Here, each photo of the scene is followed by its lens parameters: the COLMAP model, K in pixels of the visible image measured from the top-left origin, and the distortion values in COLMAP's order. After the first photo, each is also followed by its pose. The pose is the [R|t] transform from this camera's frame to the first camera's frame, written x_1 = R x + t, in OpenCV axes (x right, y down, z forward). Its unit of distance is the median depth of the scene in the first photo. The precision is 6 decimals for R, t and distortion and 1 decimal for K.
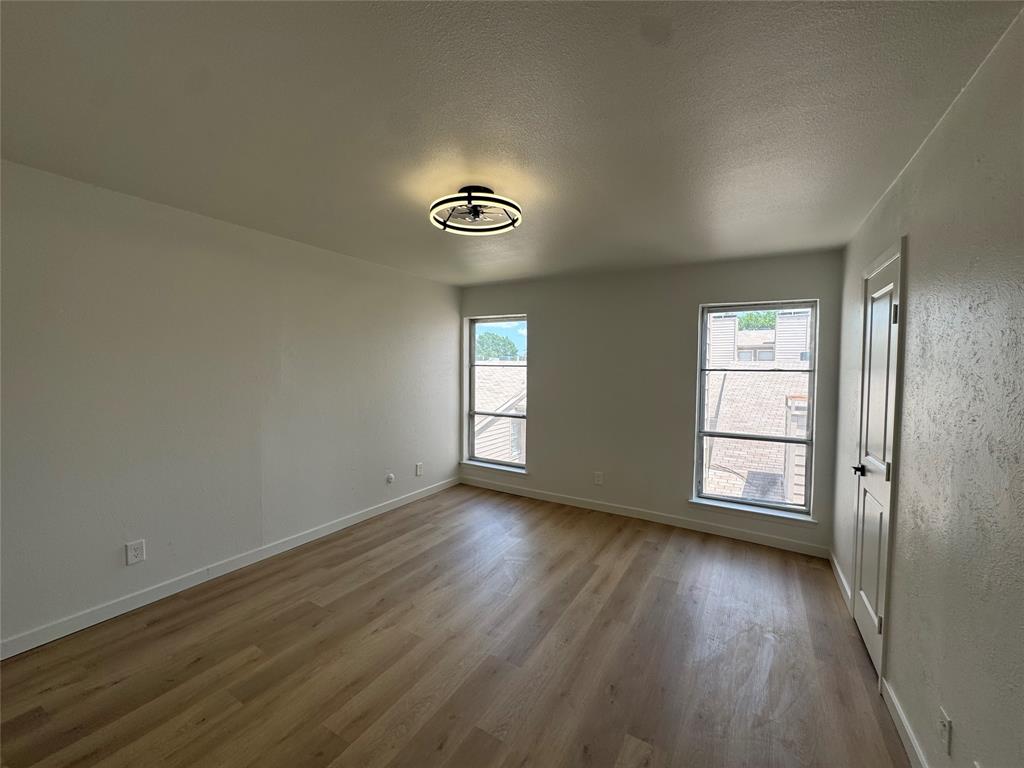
lens RADIAL K [[413.0, 0, 515.9], [0, 413.0, 376.7], [0, 0, 1]] dist [-0.001480, 0.000785]
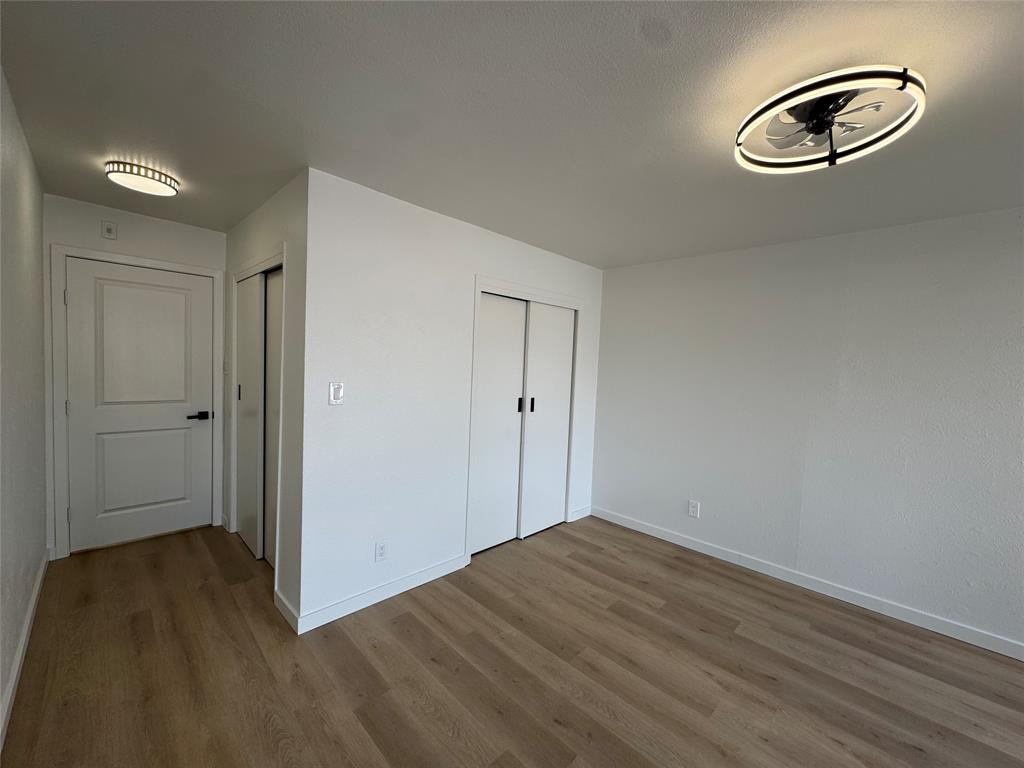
lens RADIAL K [[413.0, 0, 513.3], [0, 413.0, 381.0], [0, 0, 1]] dist [-0.001480, 0.000785]
pose [[-0.252018, 0.012337, -0.967644, 0.576414], [-0.070353, 0.997039, 0.031035, -0.009319], [0.965162, 0.075898, -0.250404, 0.716238]]
